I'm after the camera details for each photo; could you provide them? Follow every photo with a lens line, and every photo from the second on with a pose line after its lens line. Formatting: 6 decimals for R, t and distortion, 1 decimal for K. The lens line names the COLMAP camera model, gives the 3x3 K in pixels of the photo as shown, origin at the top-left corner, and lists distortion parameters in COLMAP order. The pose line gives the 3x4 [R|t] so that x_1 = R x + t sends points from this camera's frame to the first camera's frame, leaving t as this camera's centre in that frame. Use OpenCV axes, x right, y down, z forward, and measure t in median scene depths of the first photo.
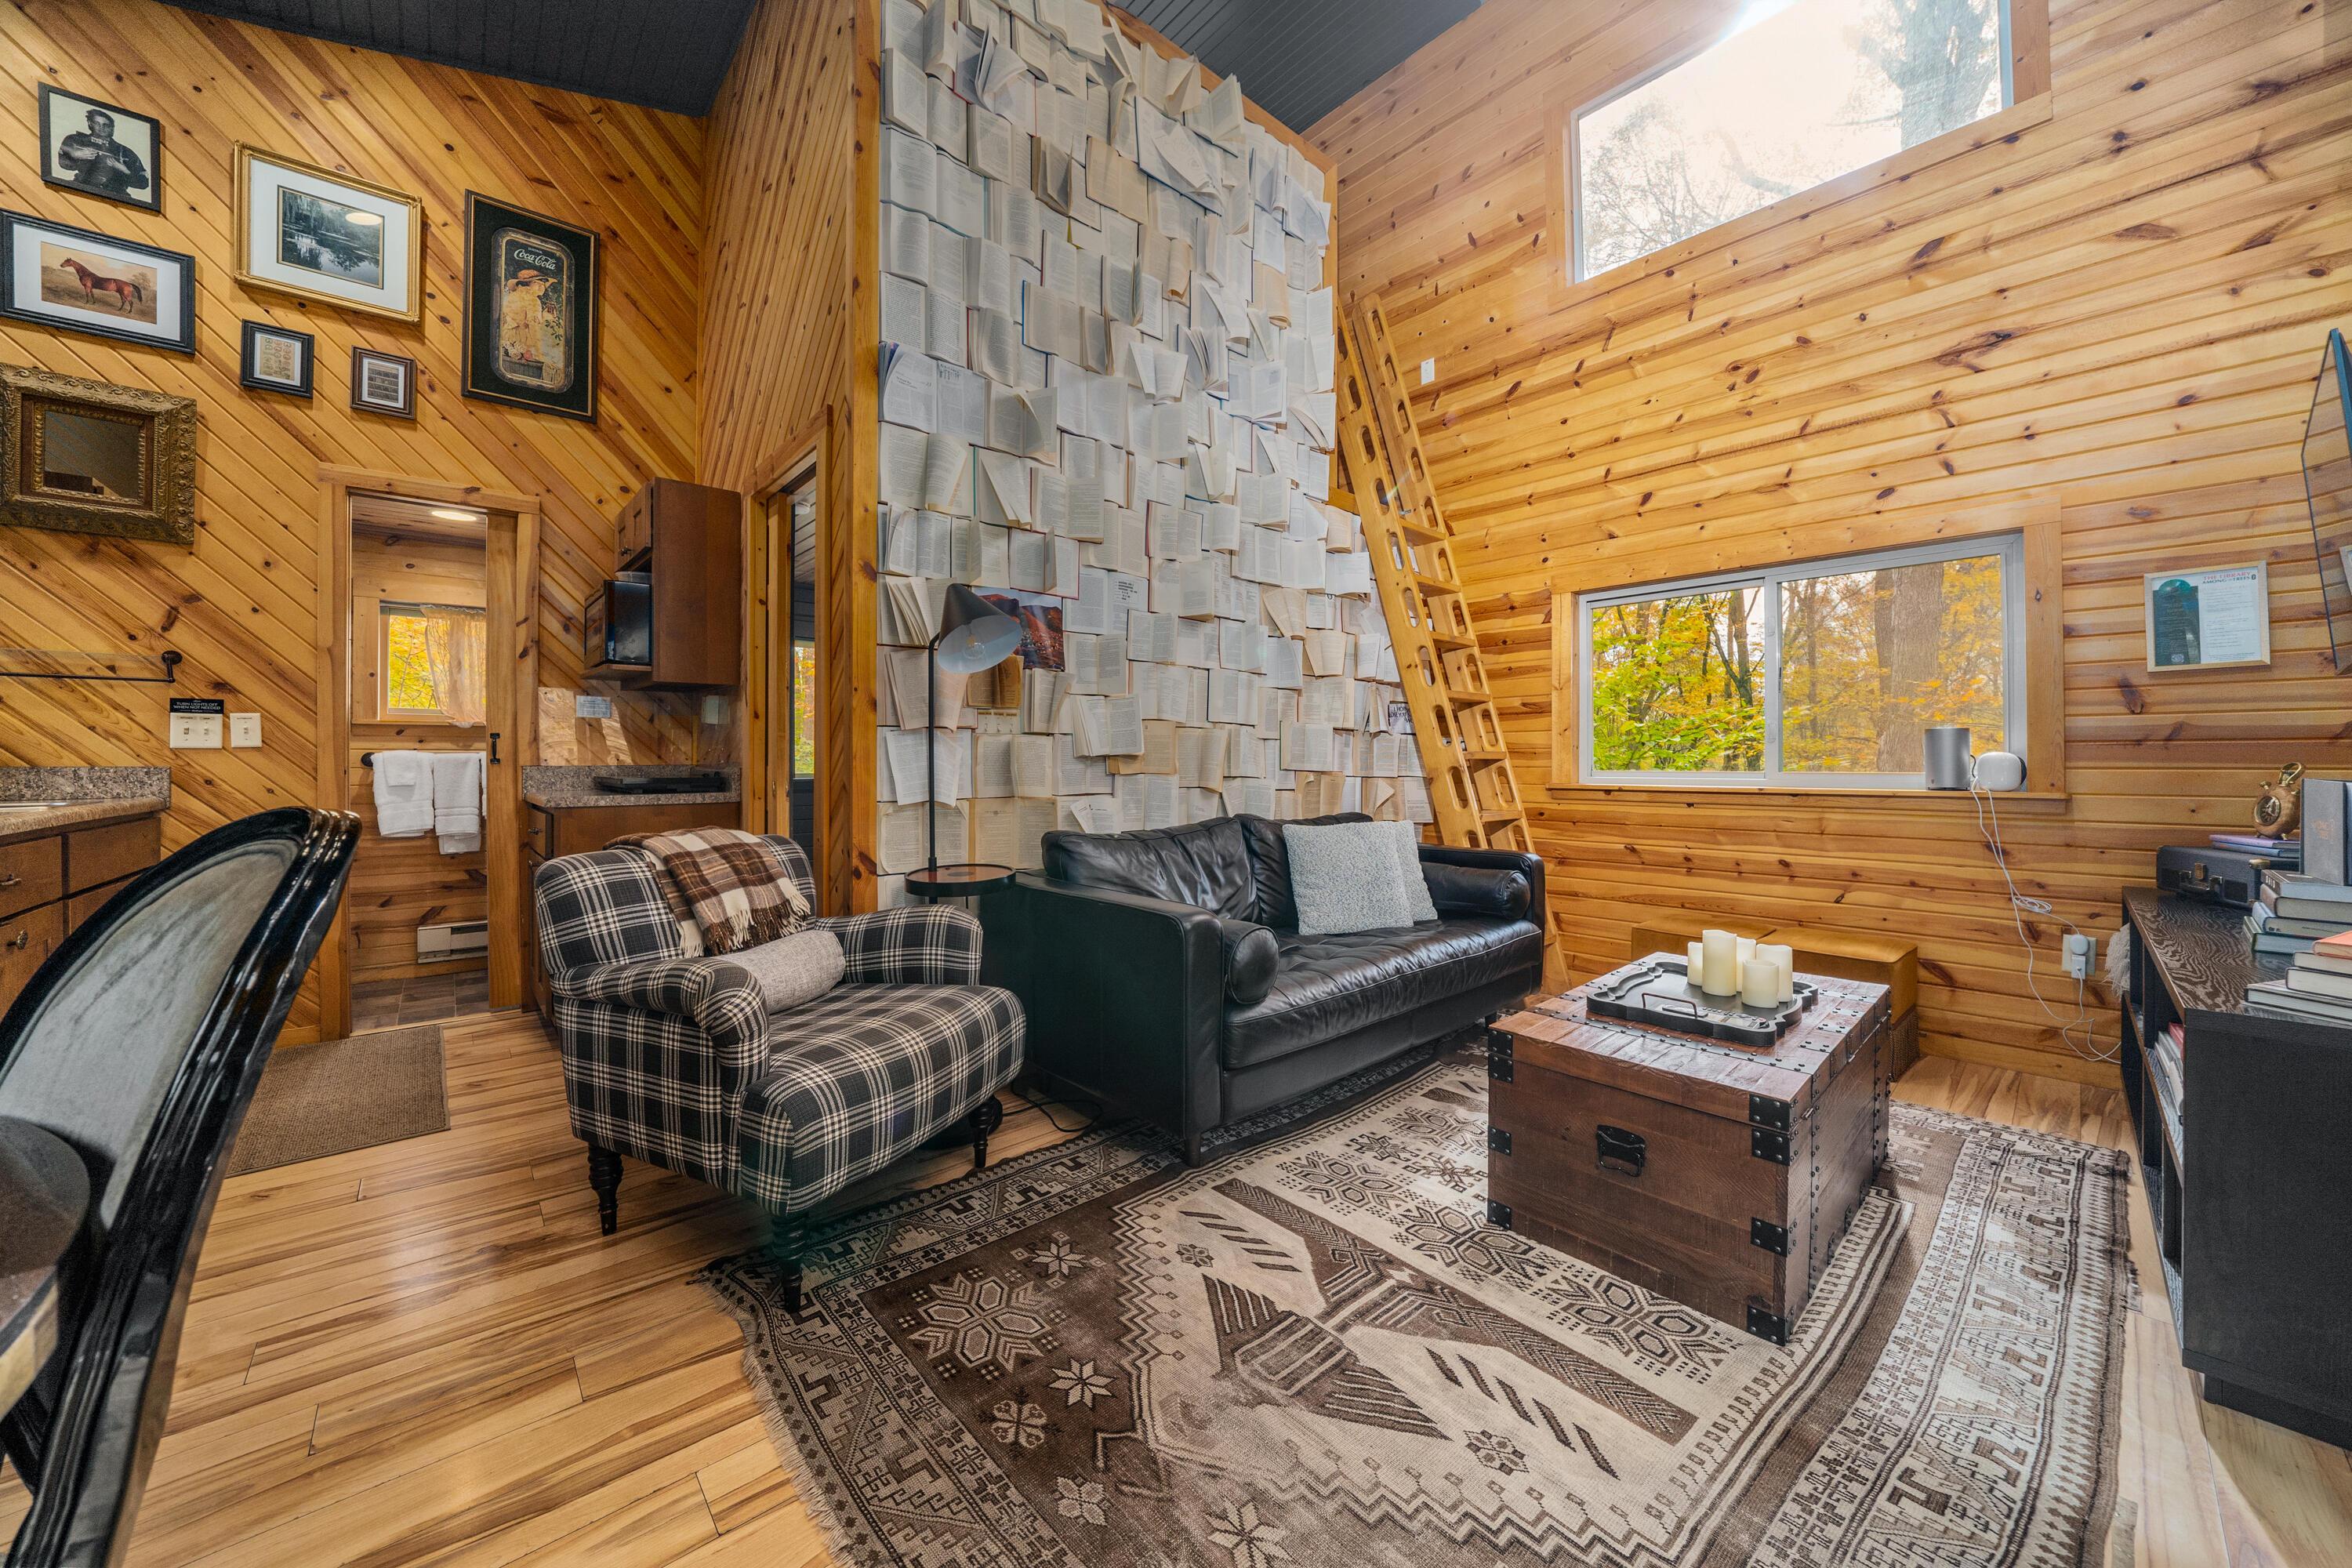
lens RADIAL K [[841.8, 0, 1155.6], [0, 841.8, 751.3], [0, 0, 1]] dist [-0.020635, 0.003150]
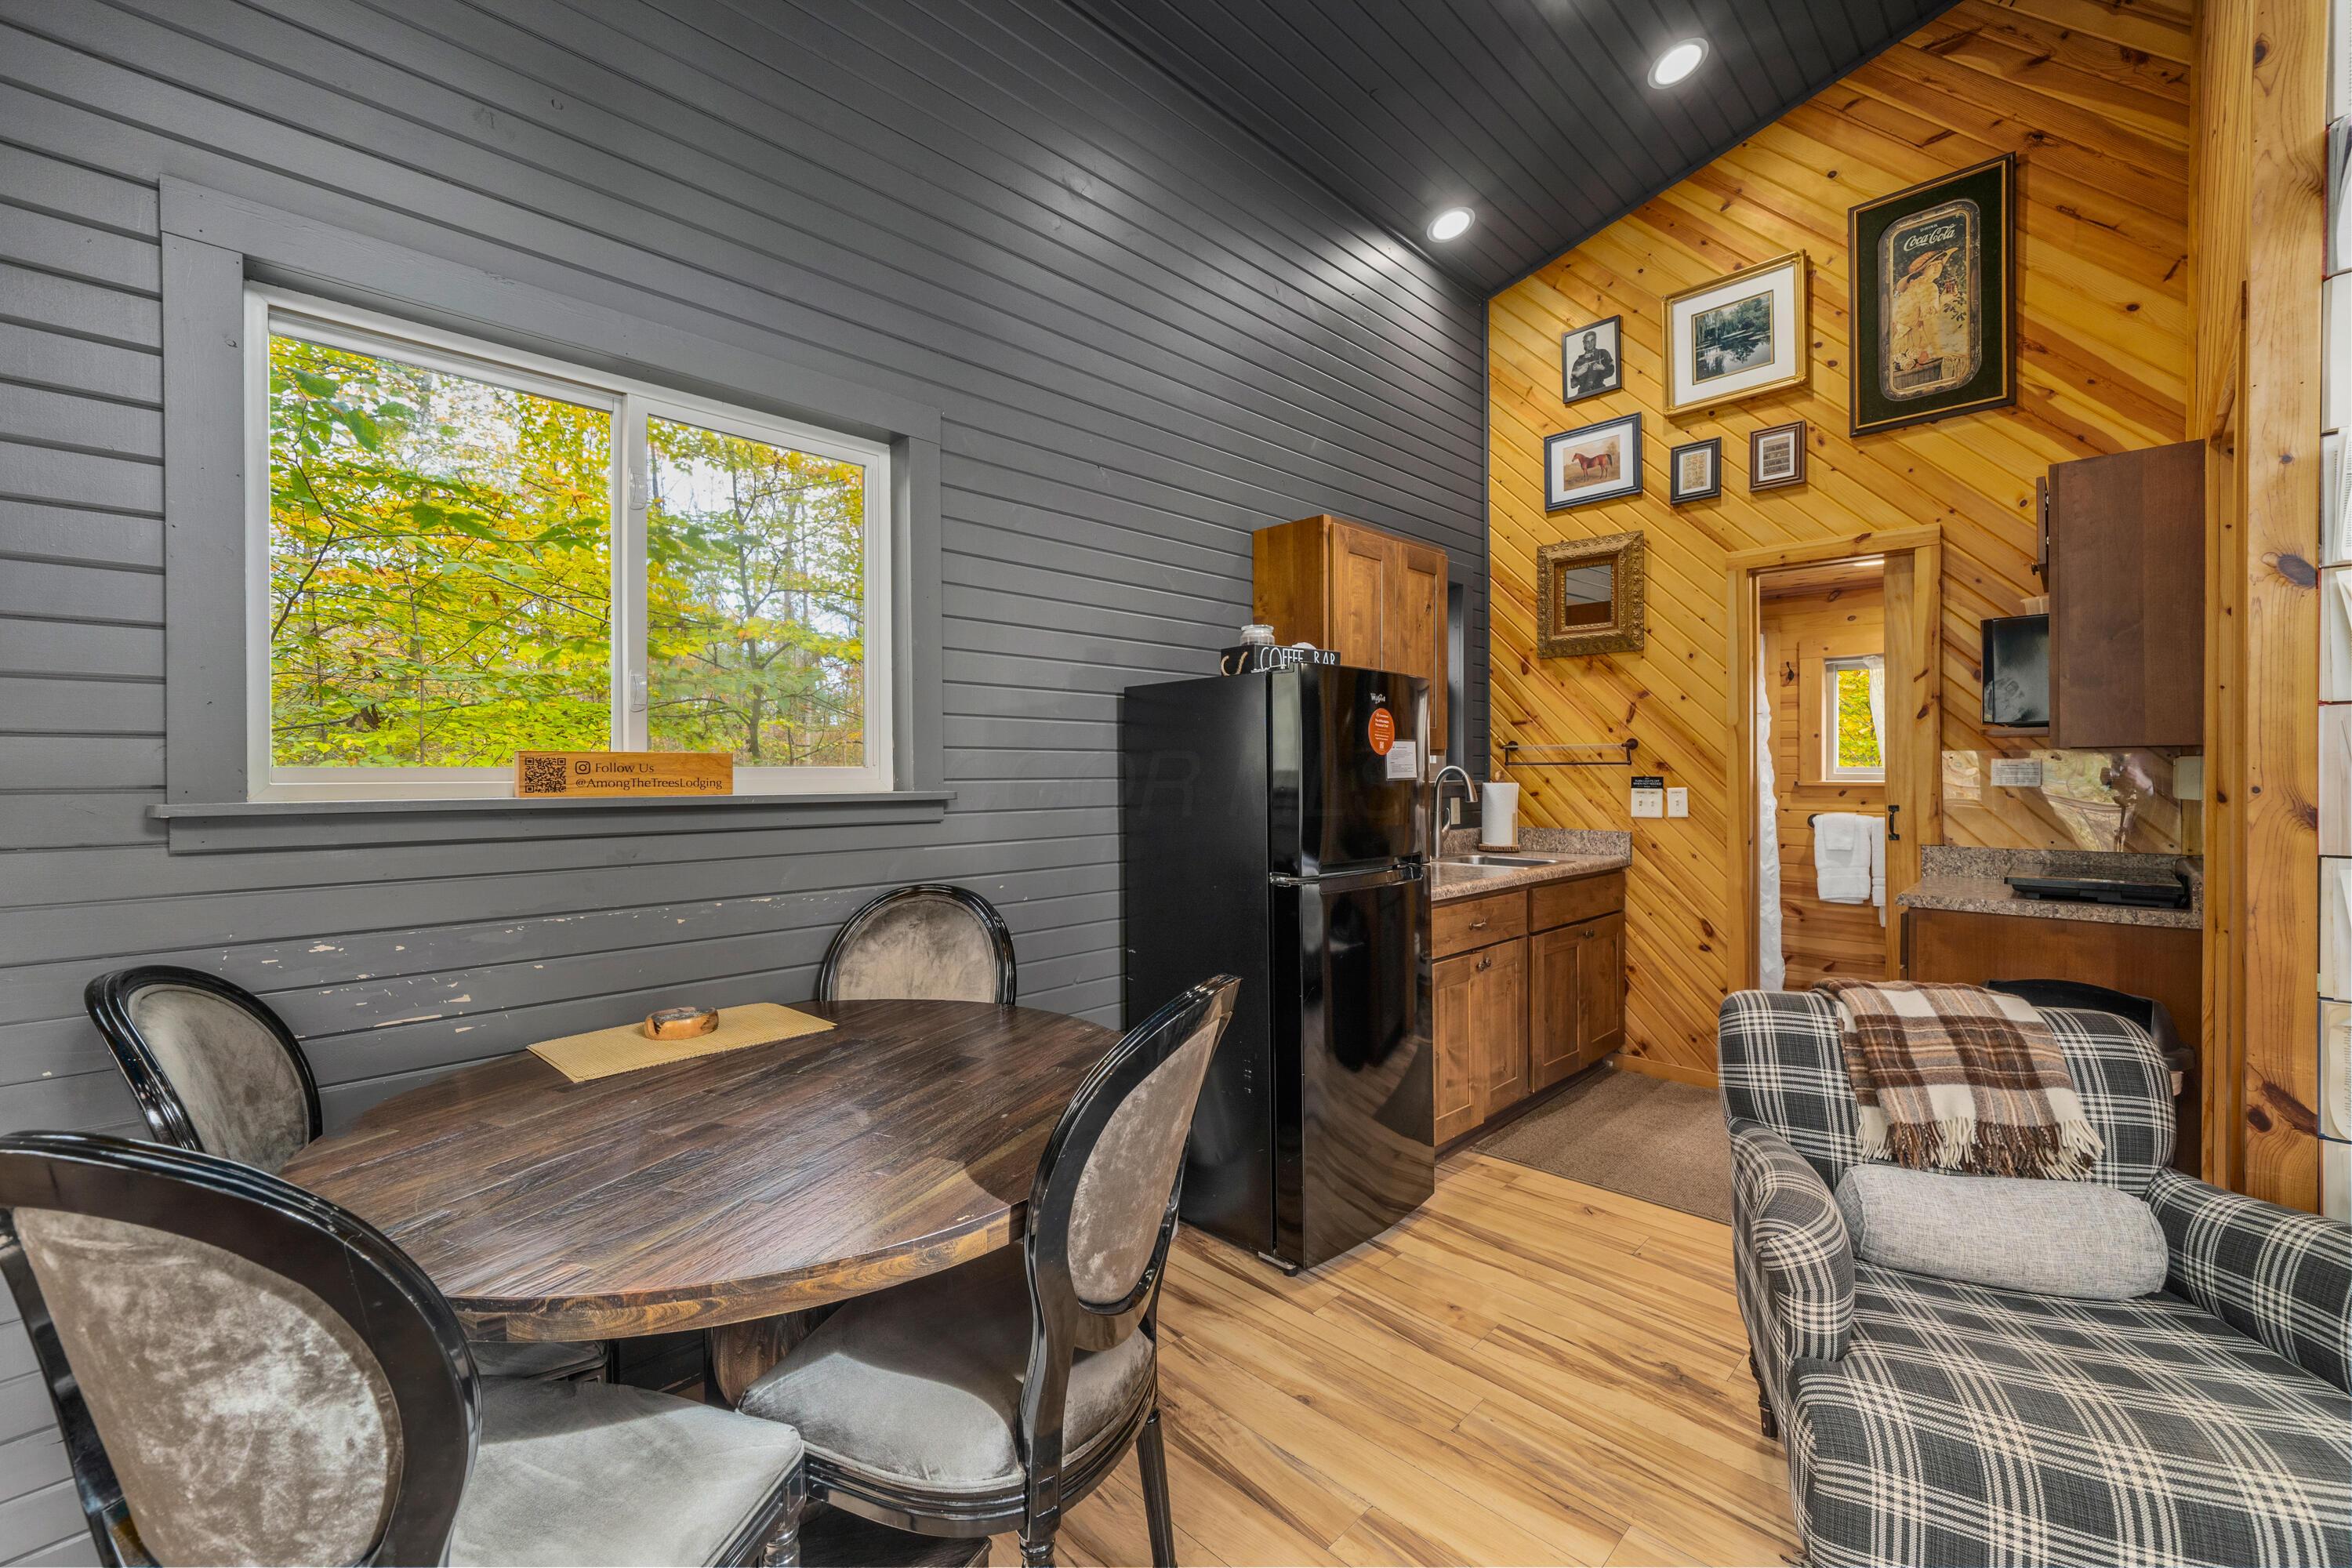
lens RADIAL K [[958.8, 0, 1178.3], [0, 958.8, 777.4], [0, 0, 1]] dist [-0.005867, 0.002943]
pose [[0.080379, 0.006476, -0.996743, 0.172690], [0.009257, 0.999931, 0.007243, -0.073724], [0.996721, -0.009809, 0.080313, 0.184879]]
